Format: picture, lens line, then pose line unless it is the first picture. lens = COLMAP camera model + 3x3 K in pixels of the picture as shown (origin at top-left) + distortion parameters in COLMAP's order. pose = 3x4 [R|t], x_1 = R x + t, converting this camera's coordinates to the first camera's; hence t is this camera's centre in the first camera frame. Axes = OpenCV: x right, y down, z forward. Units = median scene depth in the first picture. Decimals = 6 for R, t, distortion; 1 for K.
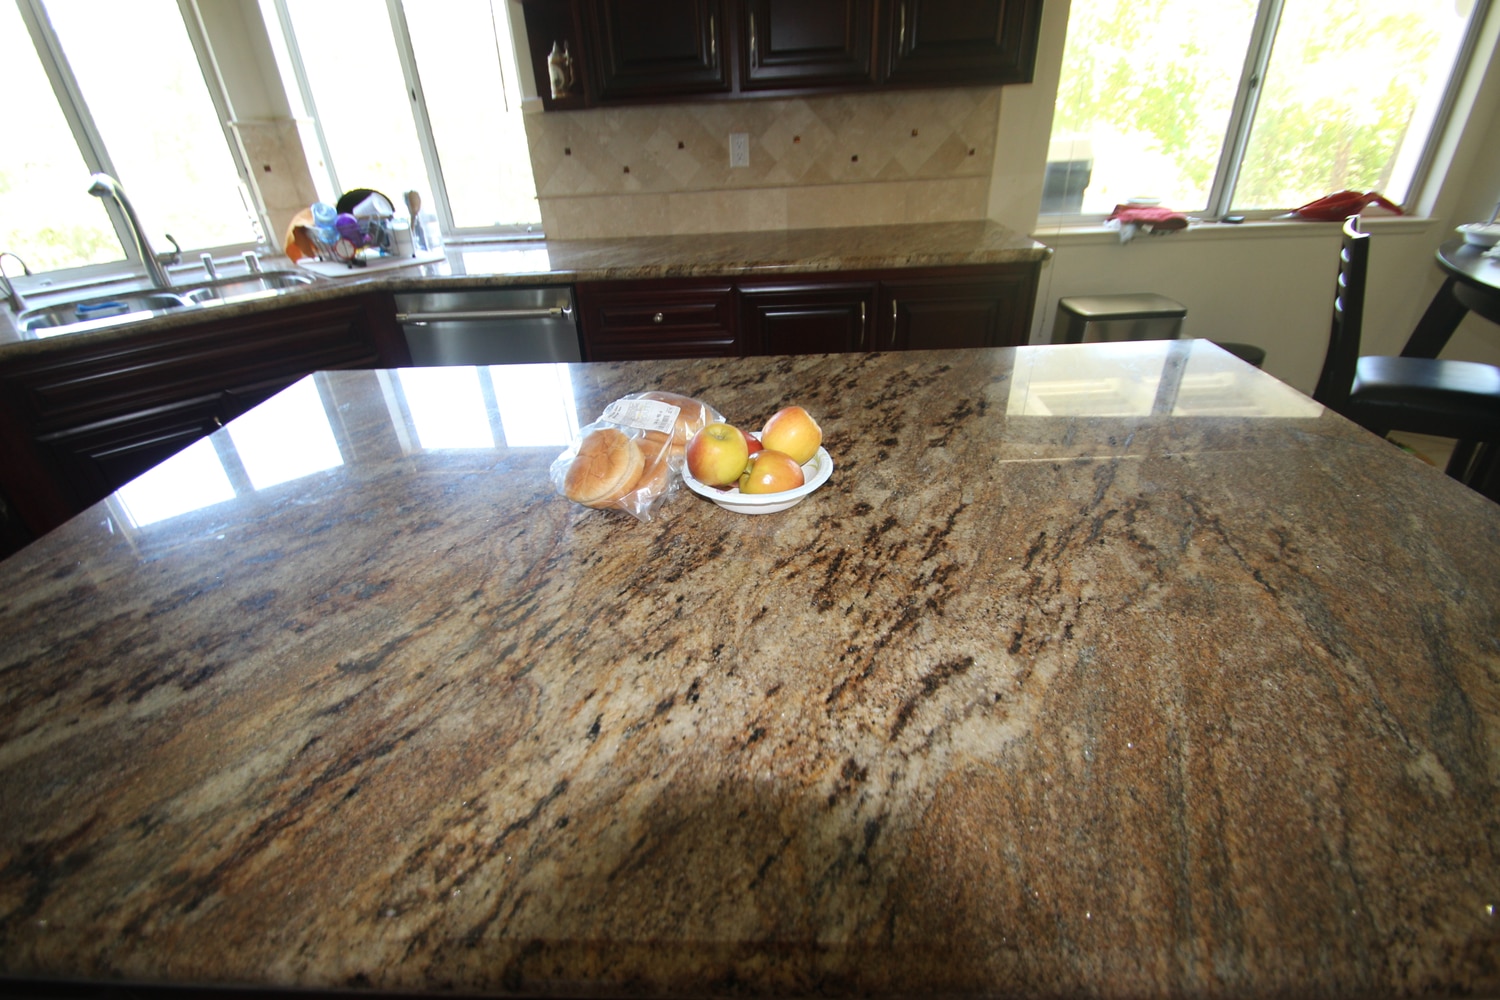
lens RADIAL K [[711.2, 0, 746.1], [0, 711.2, 516.2], [0, 0, 1]] dist [-0.006357, -0.002439]
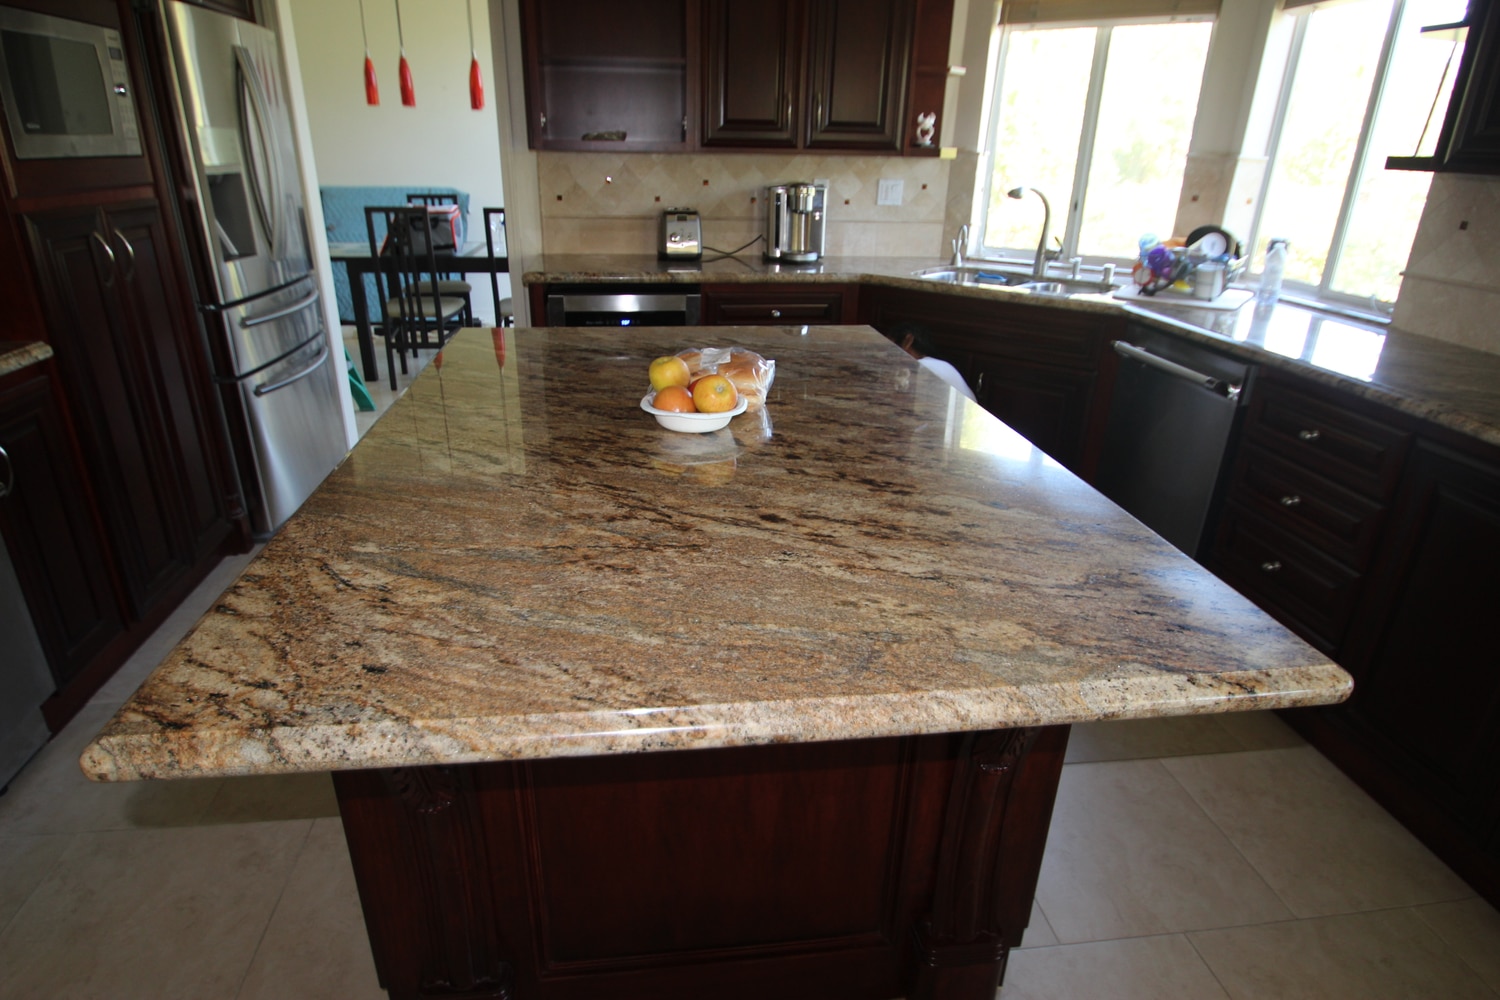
lens RADIAL K [[857.0, 0, 731.7], [0, 857.0, 531.4], [0, 0, 1]] dist [-0.019018, -0.005325]
pose [[0.142796, 0.447865, -0.882625, 1.211229], [-0.513535, 0.795862, 0.320757, -0.333278], [0.846104, 0.407456, 0.343640, 0.419290]]
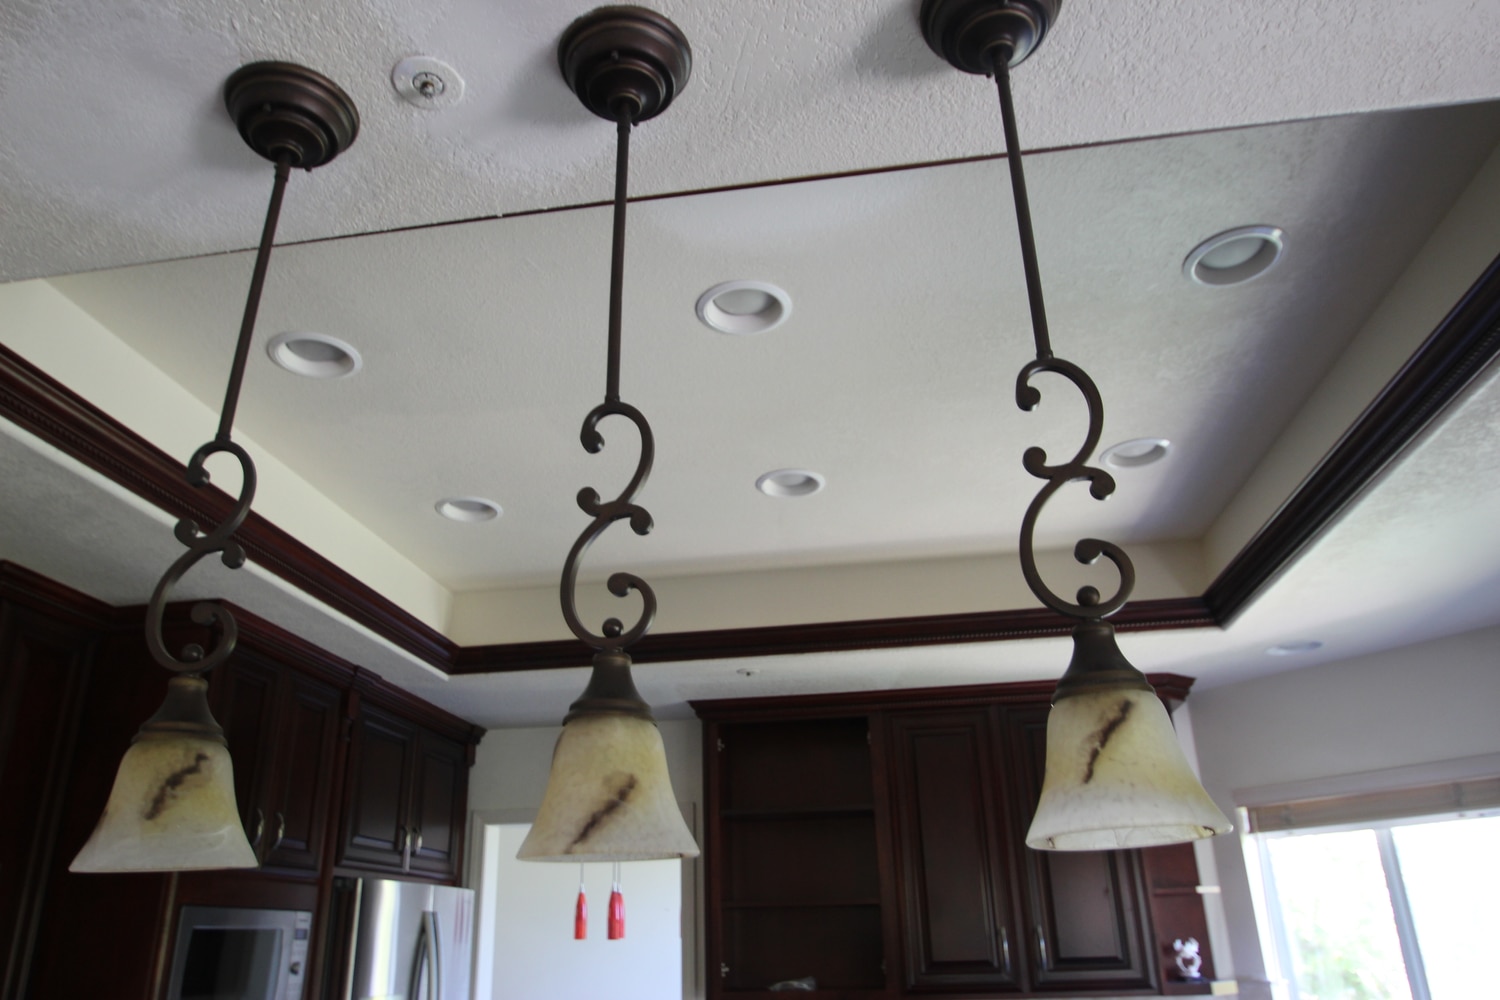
lens RADIAL K [[1022.1, 0, 727.1], [0, 1022.1, 532.5], [0, 0, 1]] dist [-0.040959, 0.006033]
pose [[-0.134357, -0.320707, -0.937601, 1.263490], [-0.470954, 0.853157, -0.224336, -0.623515], [0.871866, 0.411425, -0.265666, 0.574682]]
